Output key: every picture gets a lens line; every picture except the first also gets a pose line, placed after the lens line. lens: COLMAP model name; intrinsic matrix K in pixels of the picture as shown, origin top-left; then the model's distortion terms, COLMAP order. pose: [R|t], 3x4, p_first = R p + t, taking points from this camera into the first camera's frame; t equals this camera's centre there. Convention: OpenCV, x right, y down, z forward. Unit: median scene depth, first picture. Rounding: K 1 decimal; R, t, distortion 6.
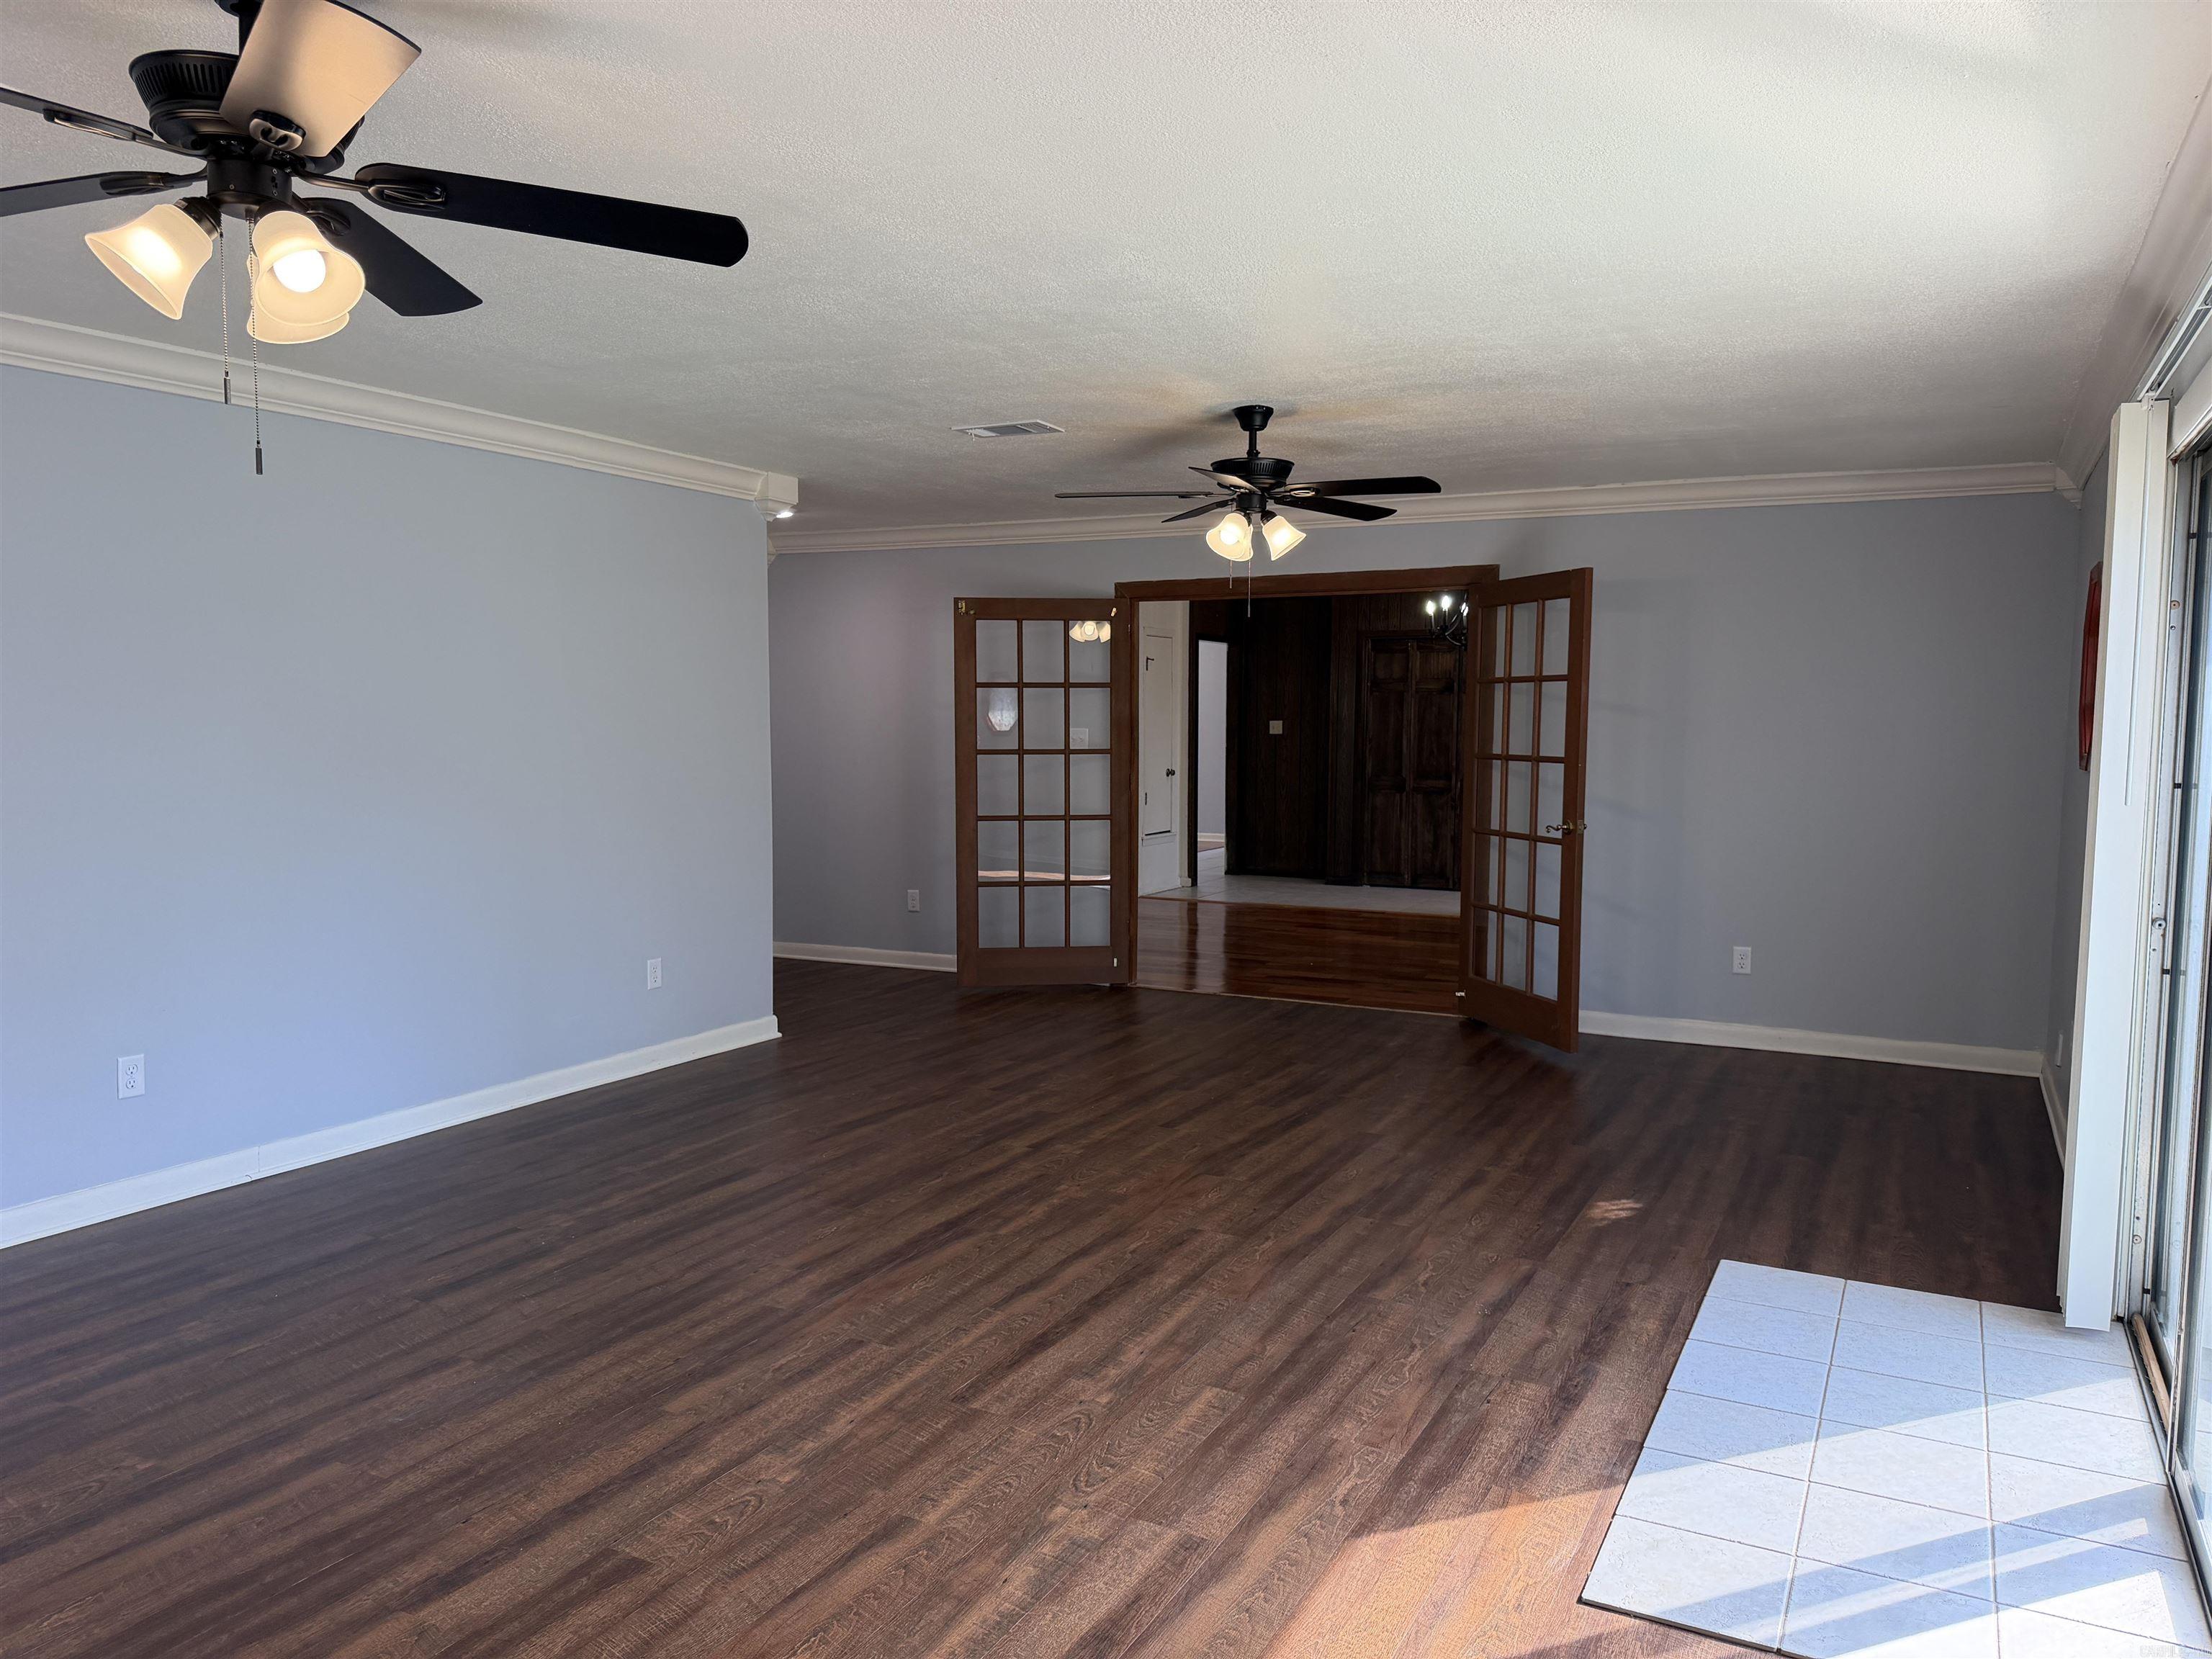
lens RADIAL K [[1531.9, 0, 1106.0], [0, 1531.9, 829.5], [0, 0, 1]] dist [0.134062, -0.210424]
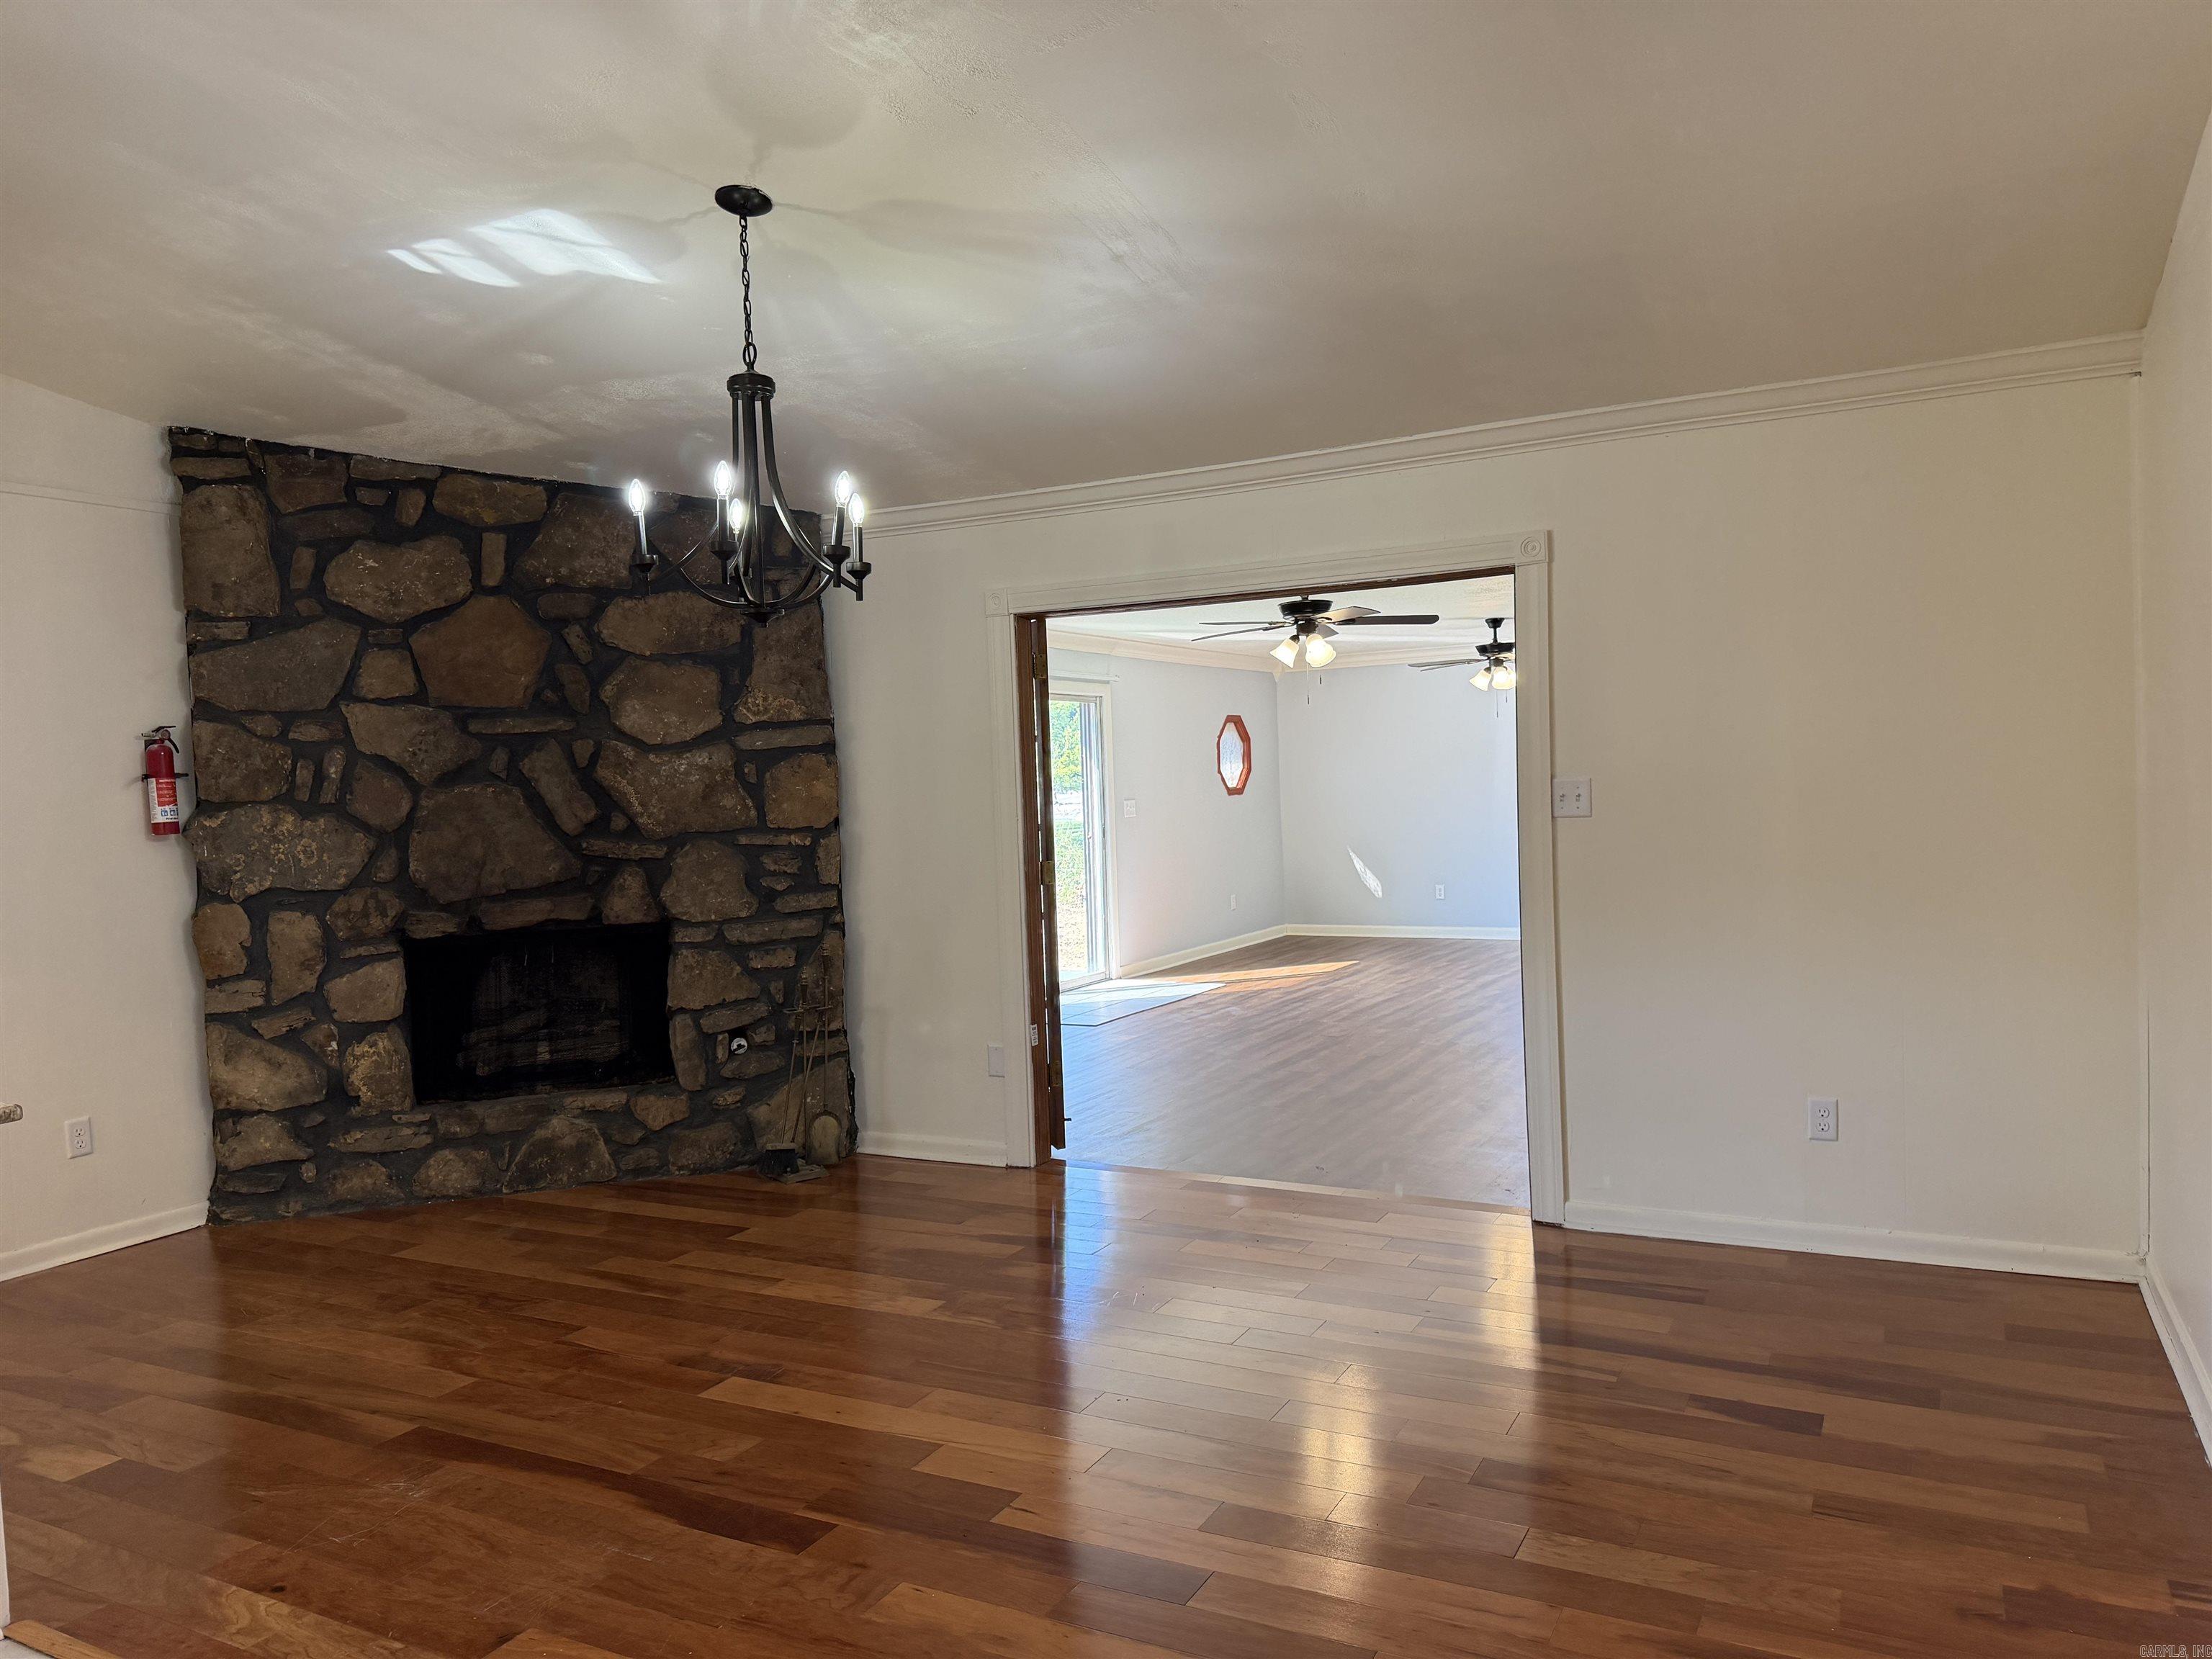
lens RADIAL K [[1531.9, 0, 1106.0], [0, 1531.9, 829.5], [0, 0, 1]] dist [0.134062, -0.210424]
pose [[-0.999318, 0.030524, 0.020786, 0.311328], [0.032625, 0.993433, 0.109663, -0.223974], [-0.017302, 0.110267, -0.993751, 2.977040]]
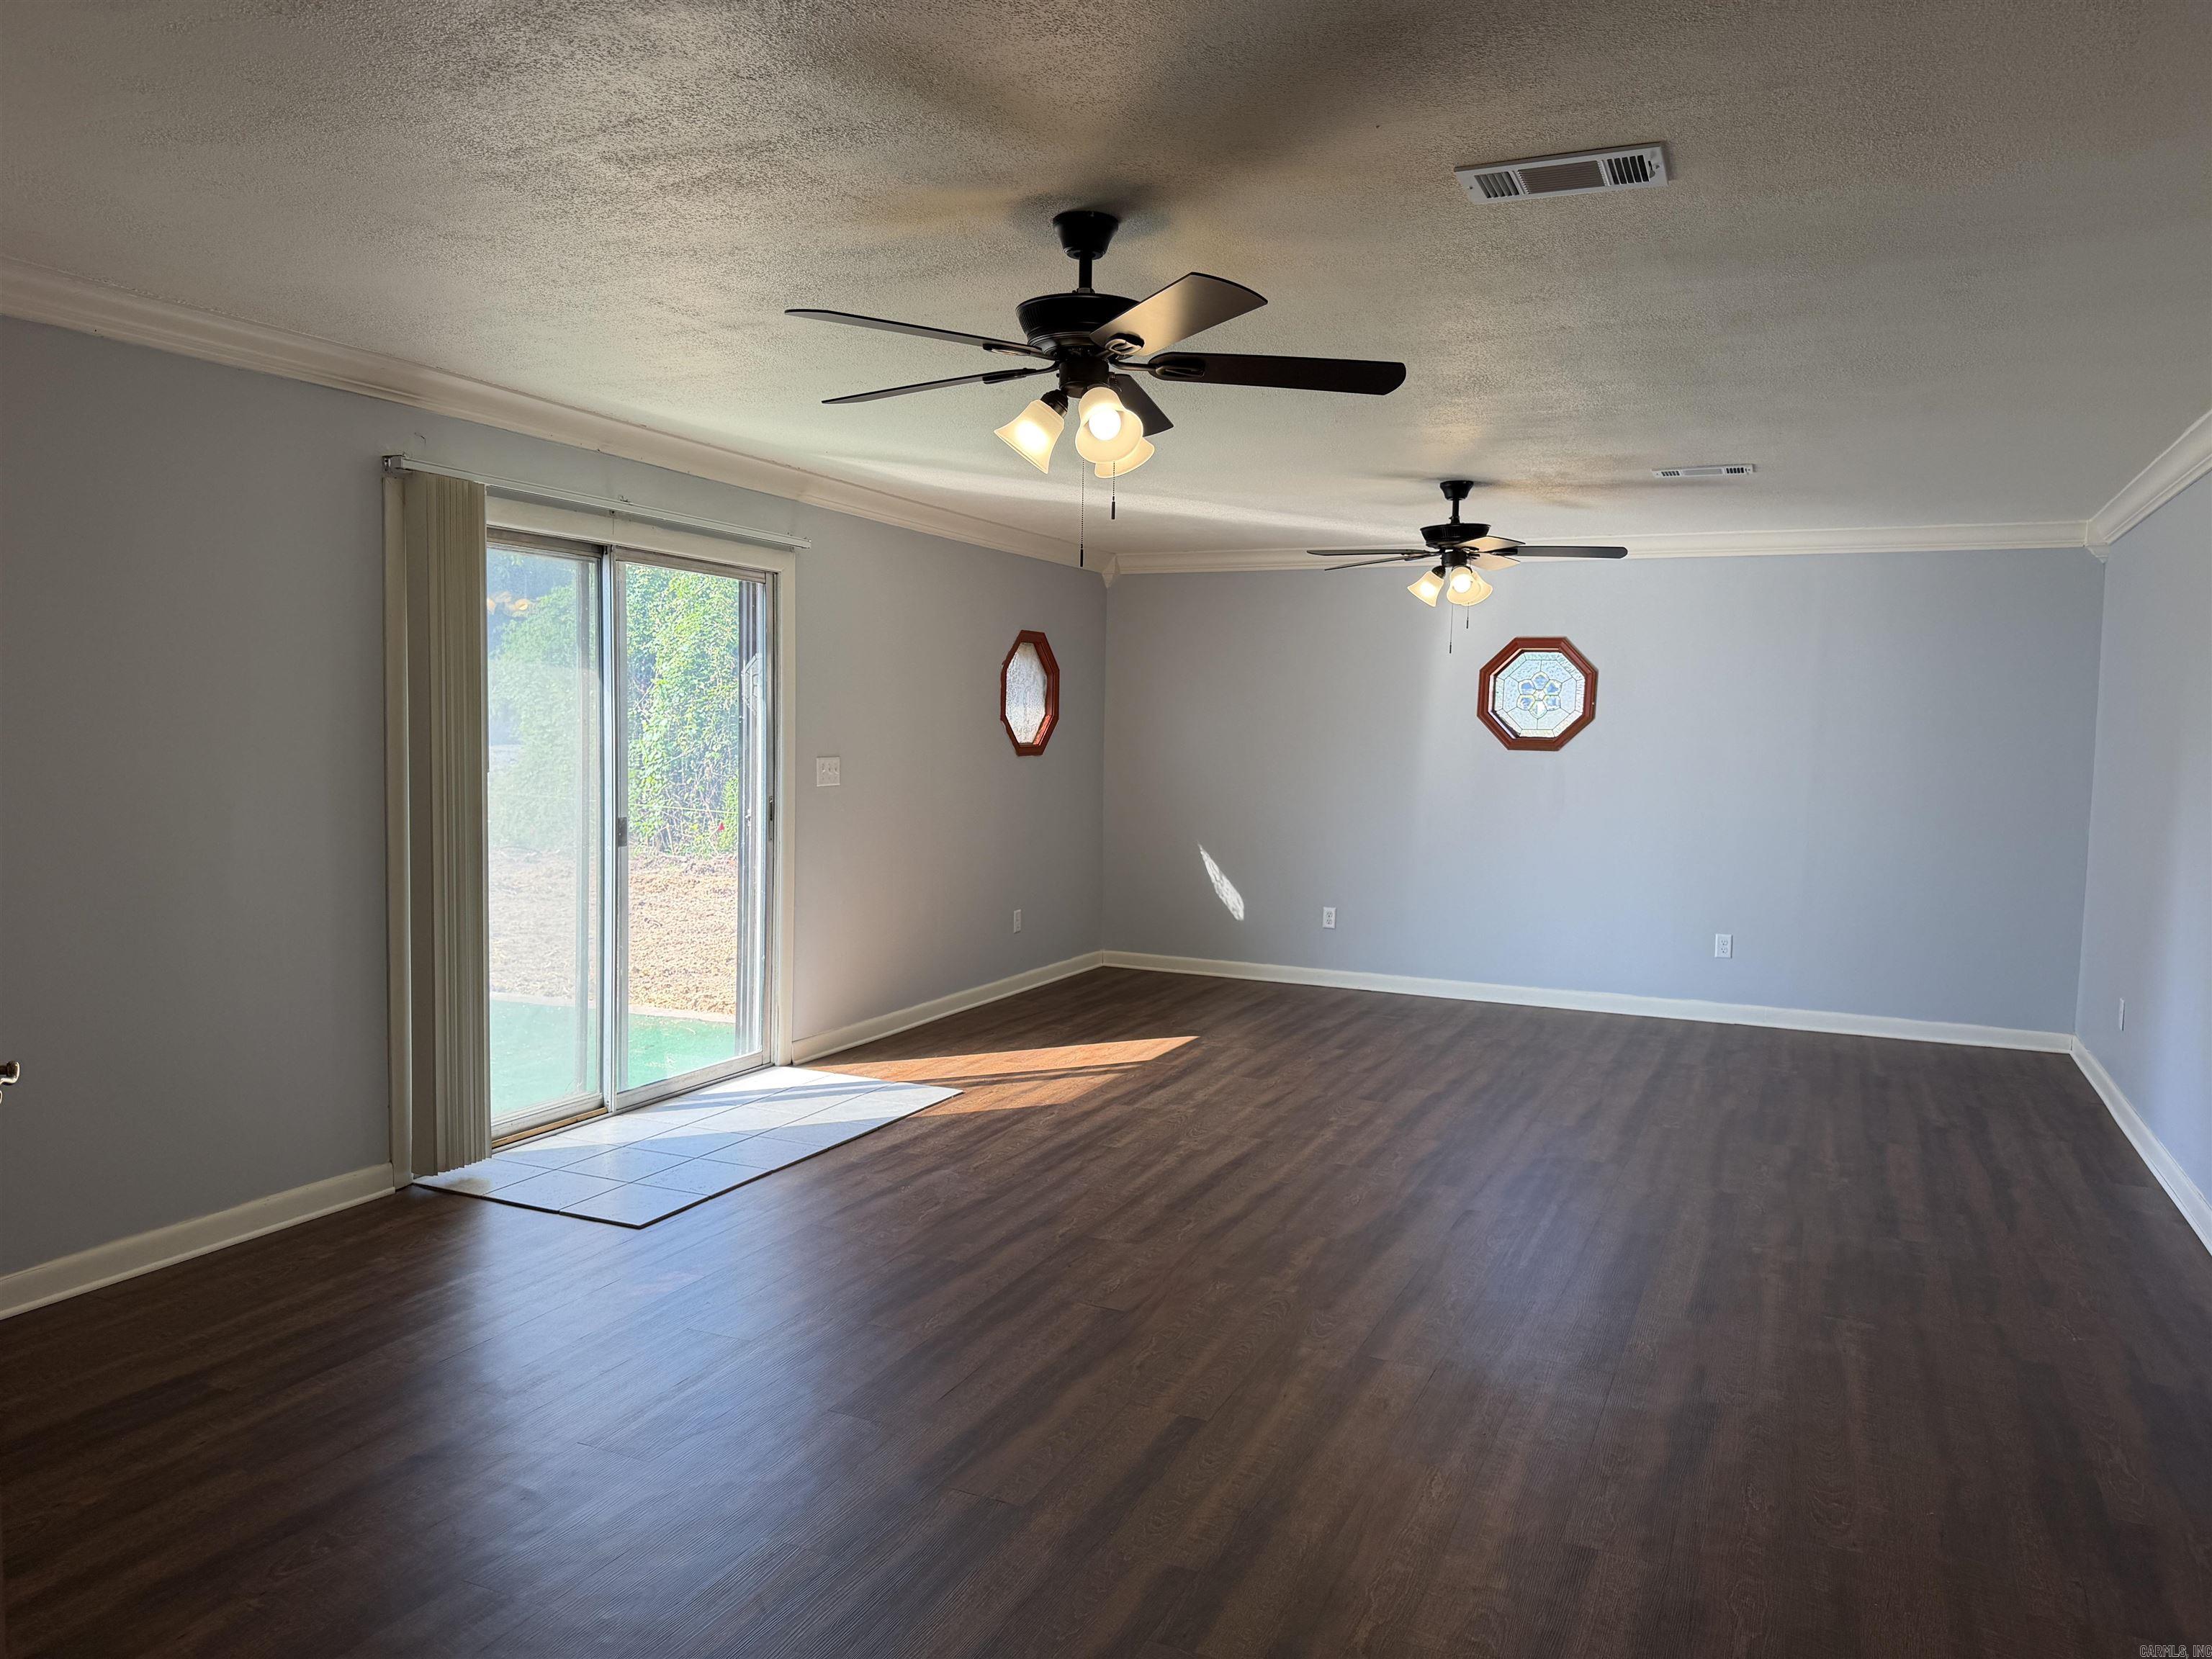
lens RADIAL K [[1535.3, 0, 1116.7], [0, 1535.3, 842.0], [0, 0, 1]] dist [0.160980, -0.285335]
pose [[-0.997493, -0.020055, -0.067861, 0.140982], [-0.030367, 0.987522, 0.154525, -0.150930], [0.063915, 0.156198, -0.985656, 1.938621]]
